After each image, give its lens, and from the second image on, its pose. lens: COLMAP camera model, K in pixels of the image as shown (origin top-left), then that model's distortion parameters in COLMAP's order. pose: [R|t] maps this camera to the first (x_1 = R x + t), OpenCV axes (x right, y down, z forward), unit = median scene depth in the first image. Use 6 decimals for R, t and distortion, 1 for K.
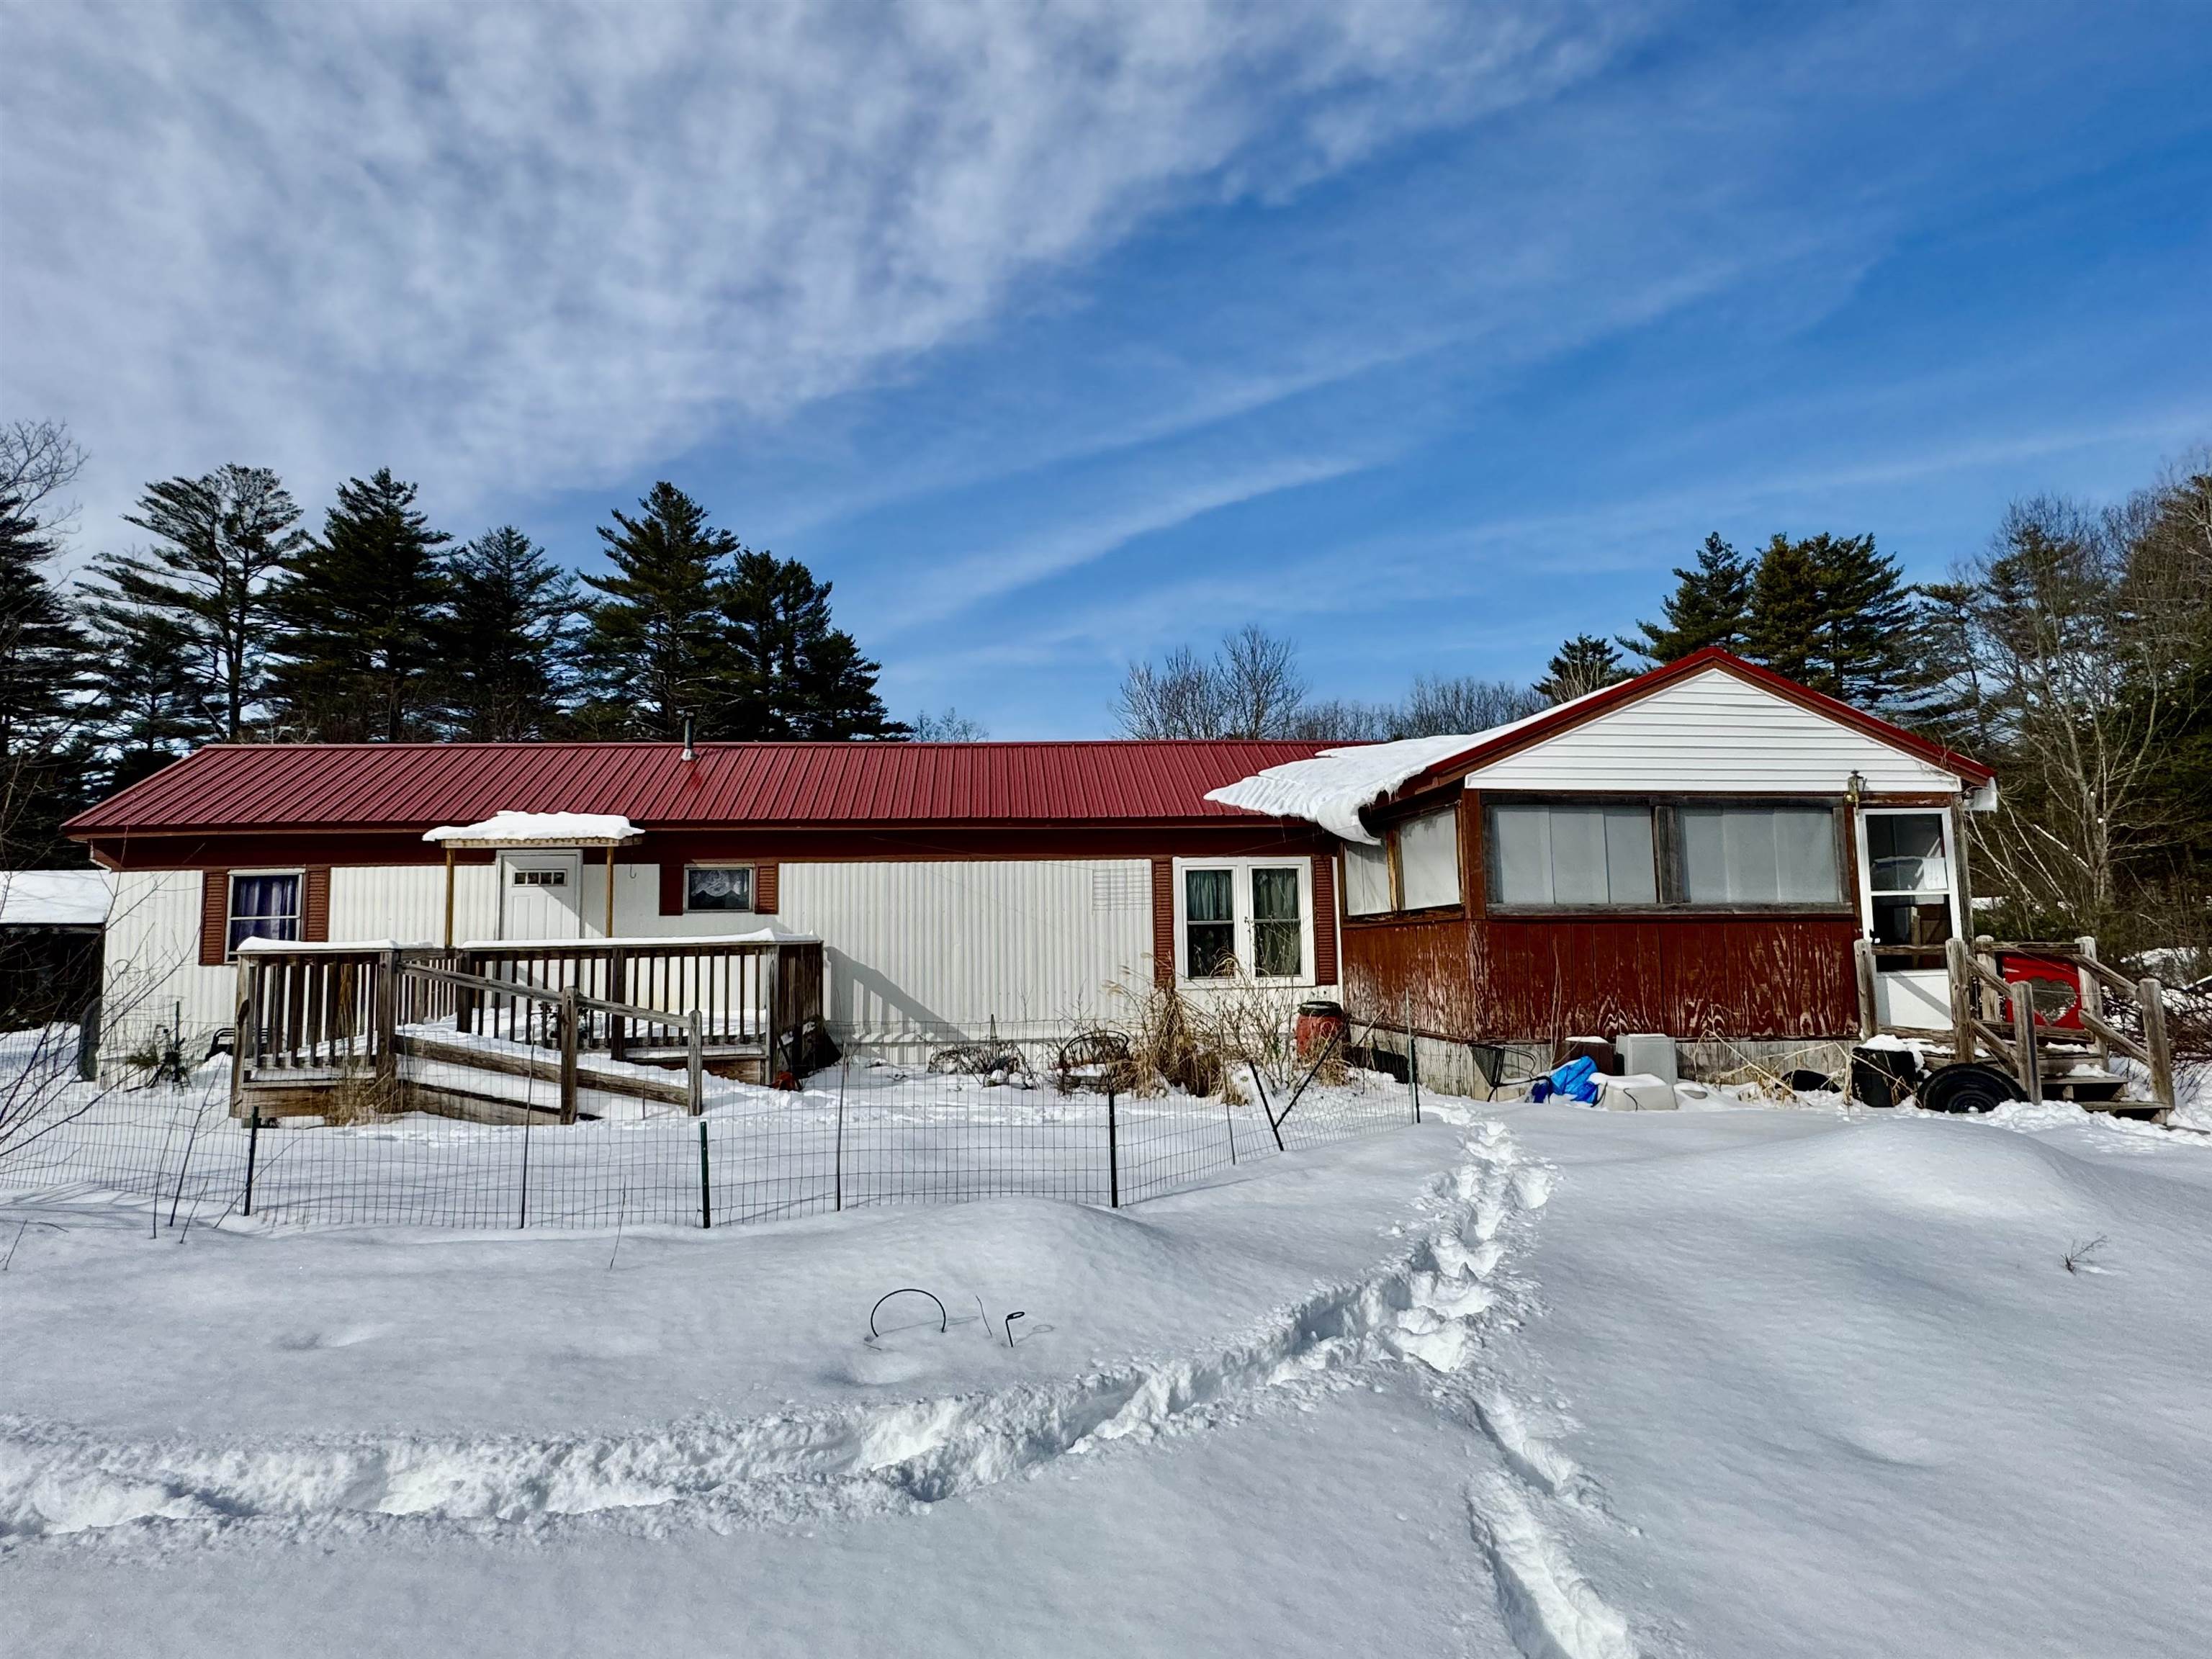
lens RADIAL K [[1160.4, 0, 1110.0], [0, 1160.4, 832.5], [0, 0, 1]] dist [-0.002798, 0.000174]
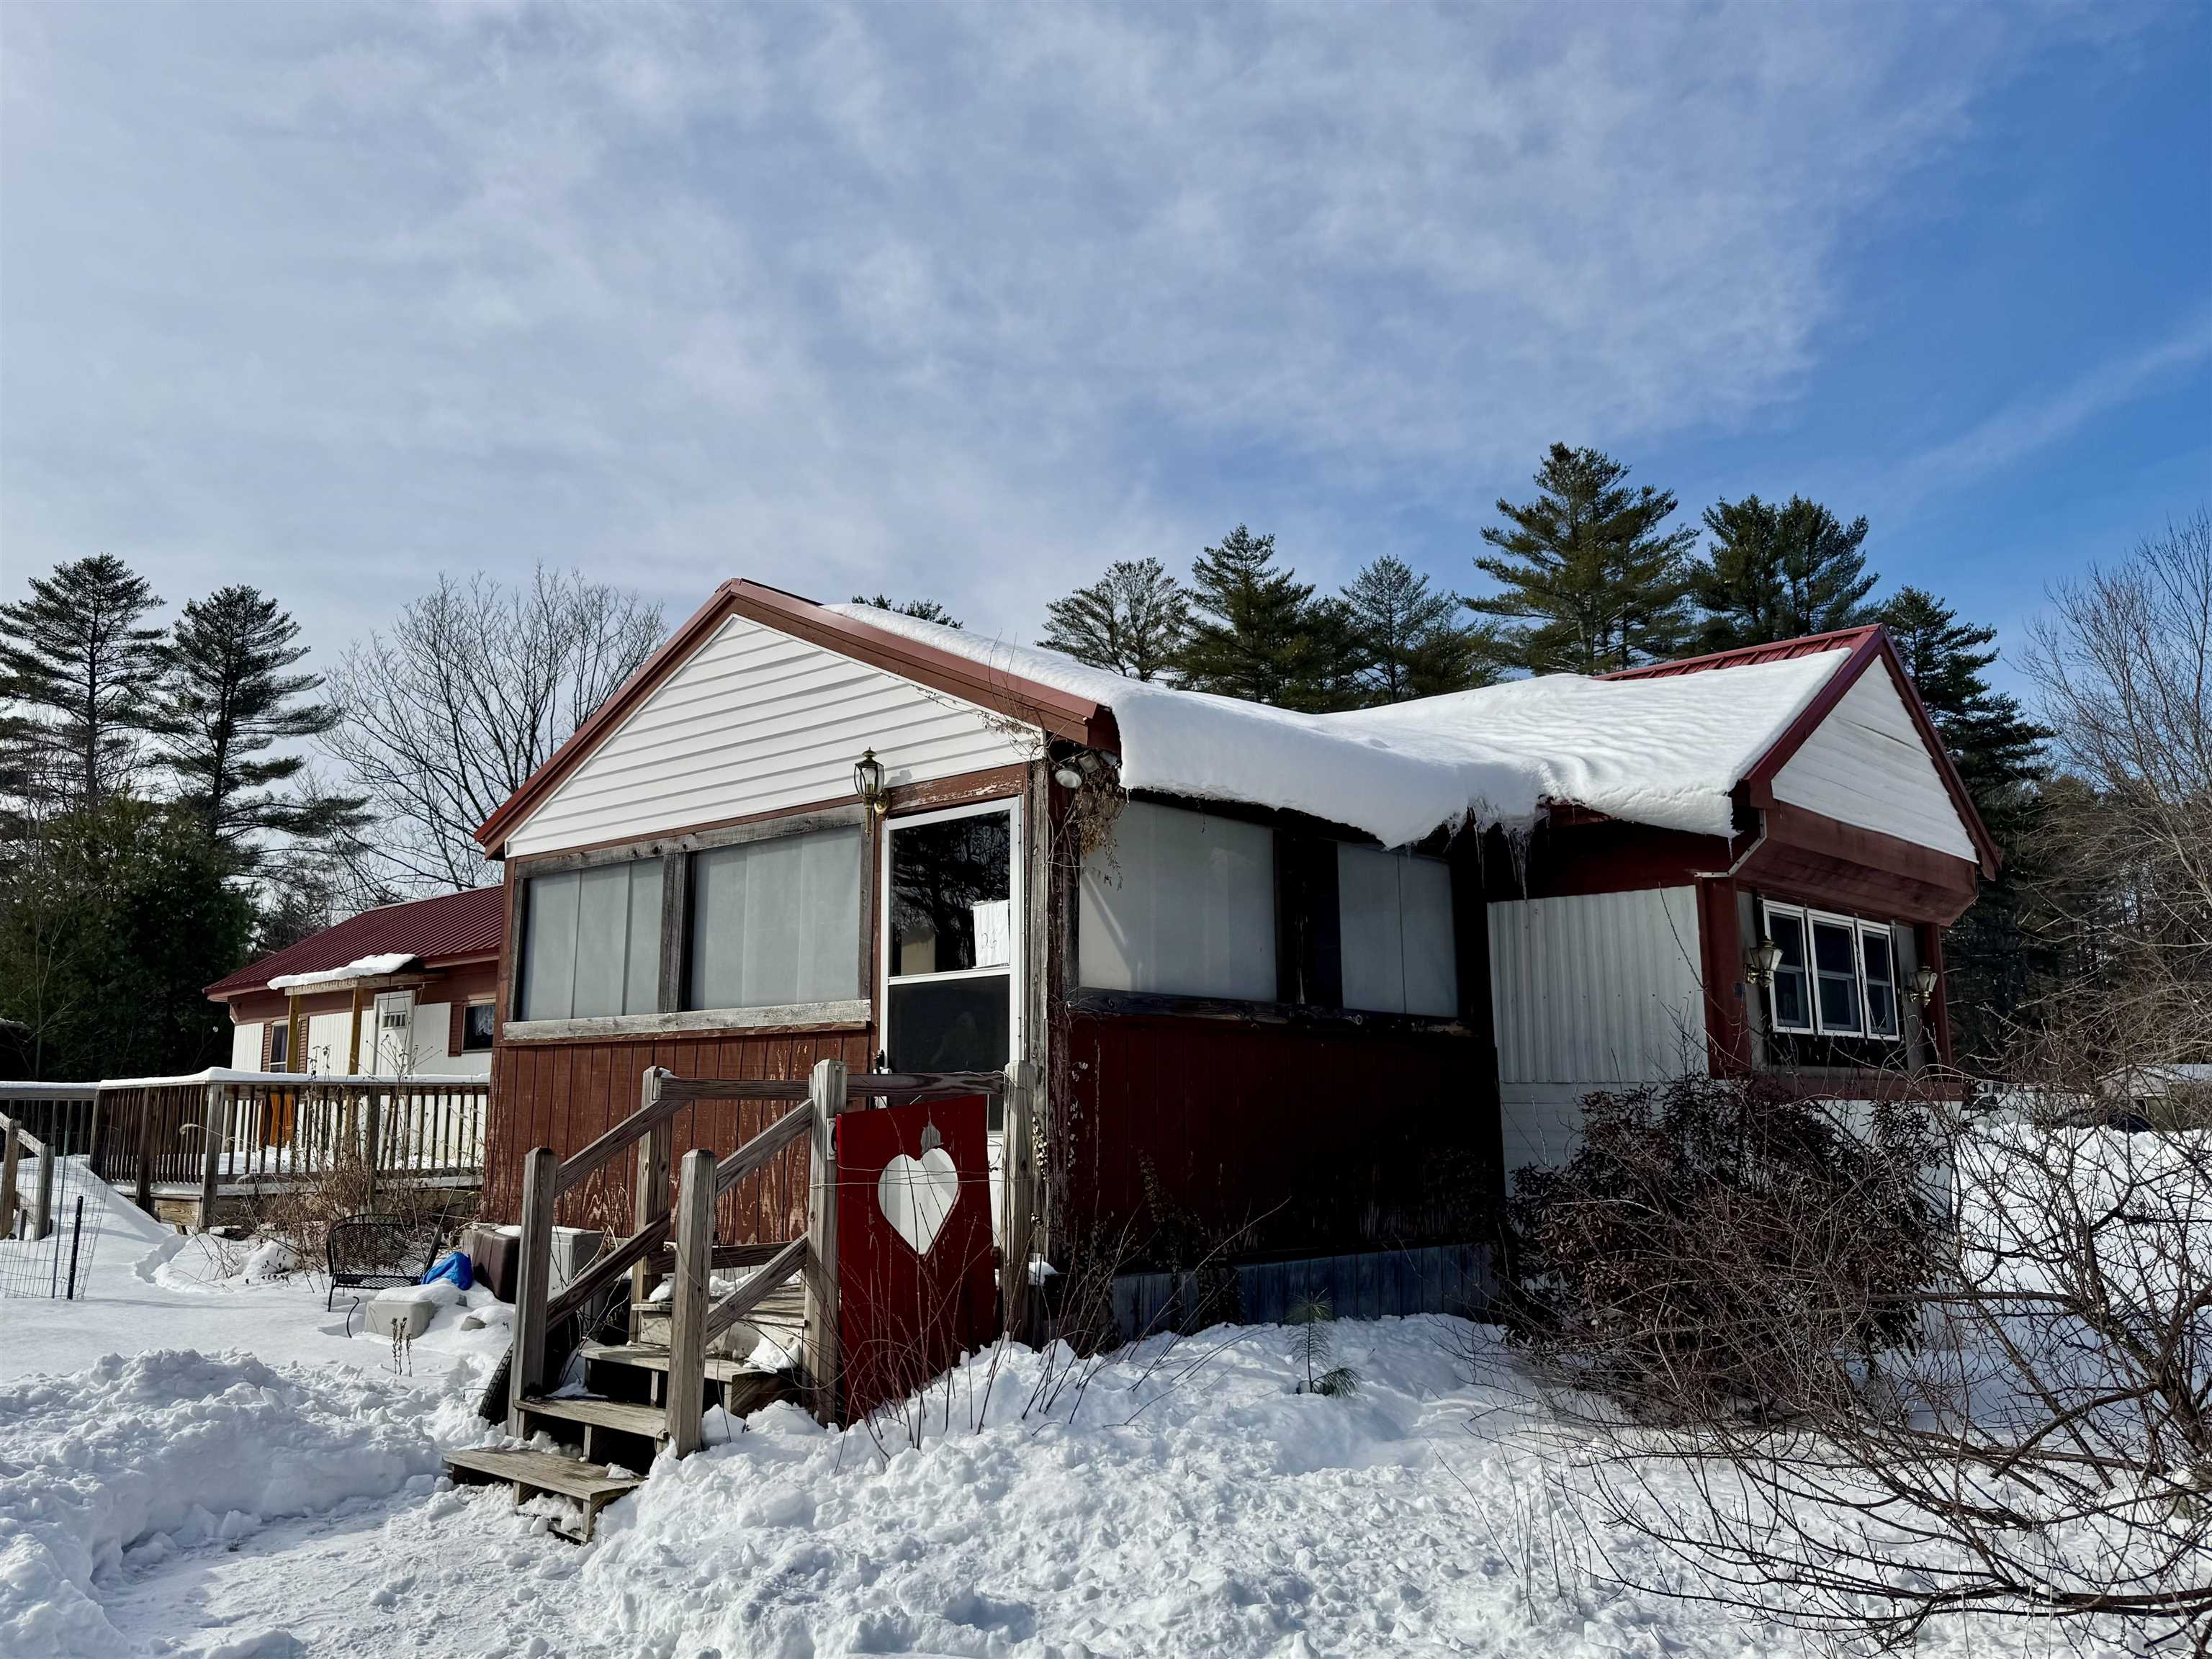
lens RADIAL K [[1720.2, 0, 1106.0], [0, 1720.2, 829.5], [0, 0, 1]] dist [0.125447, -0.207136]
pose [[0.657674, -0.108186, -0.745493, 1.046767], [0.063486, 0.994073, -0.088253, 0.047597], [0.750622, 0.010714, 0.660645, 0.451678]]
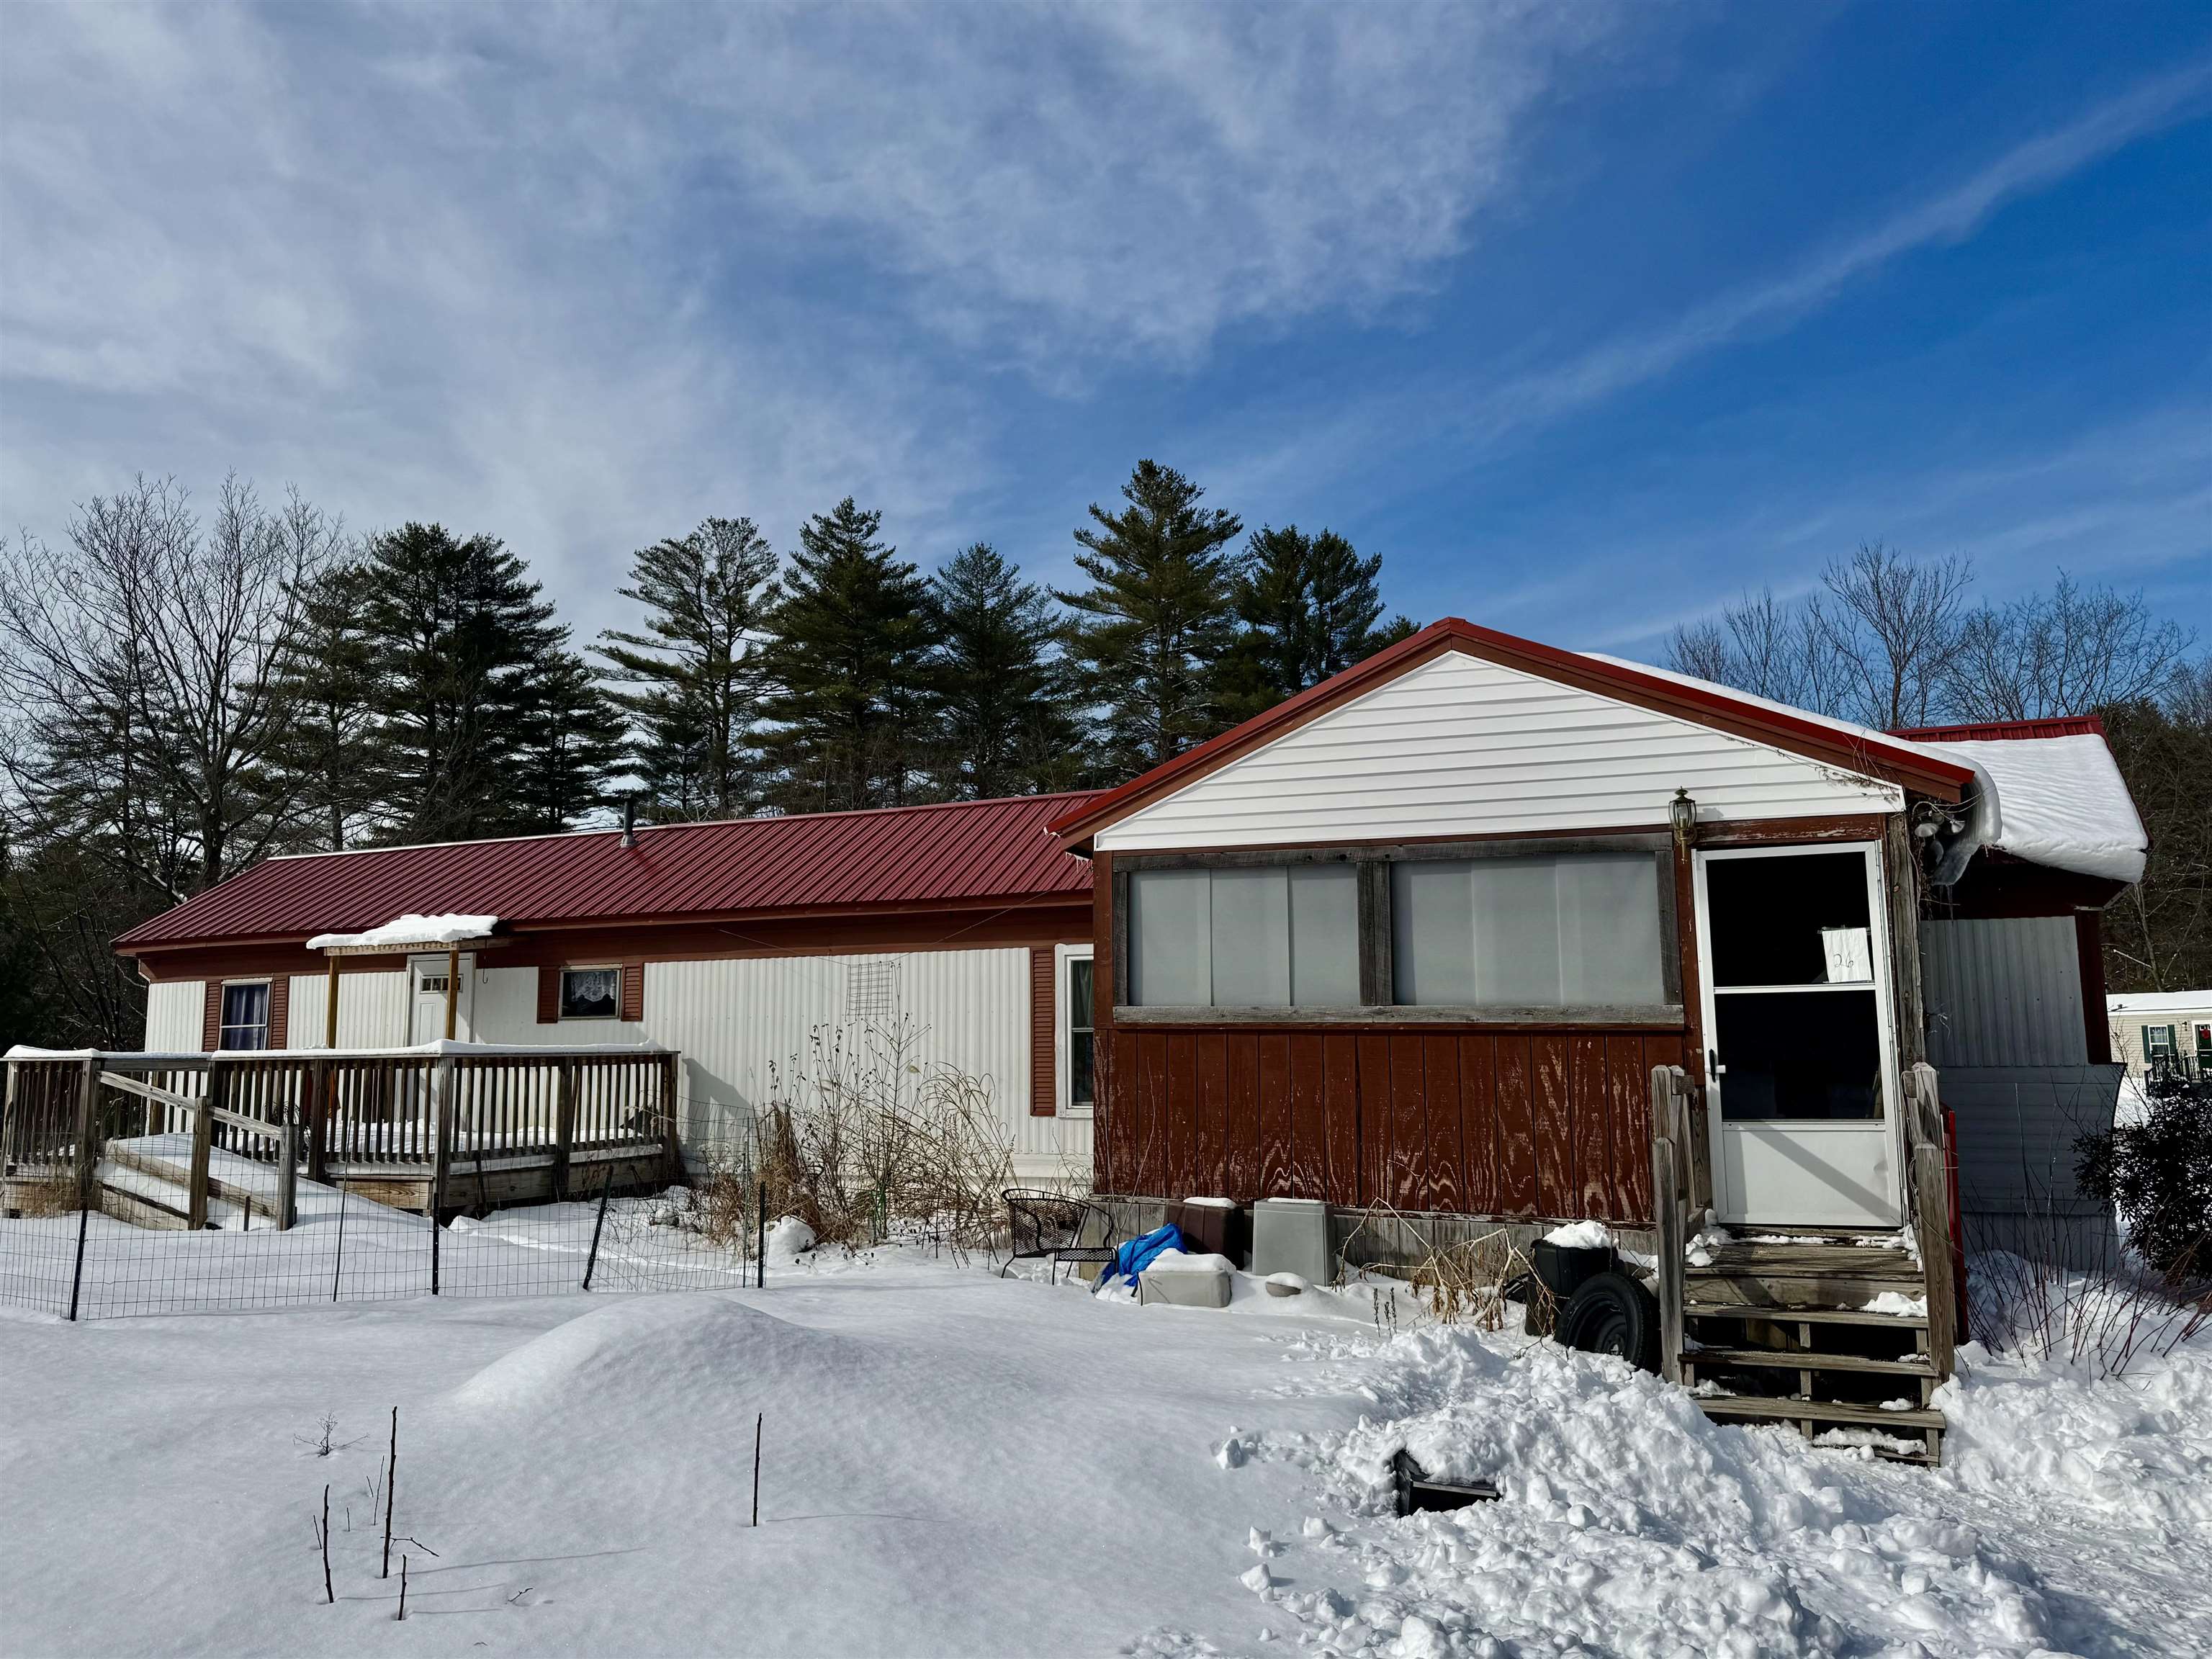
lens RADIAL K [[1650.9, 0, 1119.9], [0, 1650.9, 837.3], [0, 0, 1]] dist [0.076570, -0.117977]
pose [[0.874815, -0.052998, -0.481550, 0.649097], [0.037124, 0.998409, -0.042441, -0.001488], [0.483033, 0.019251, 0.875390, 0.067706]]
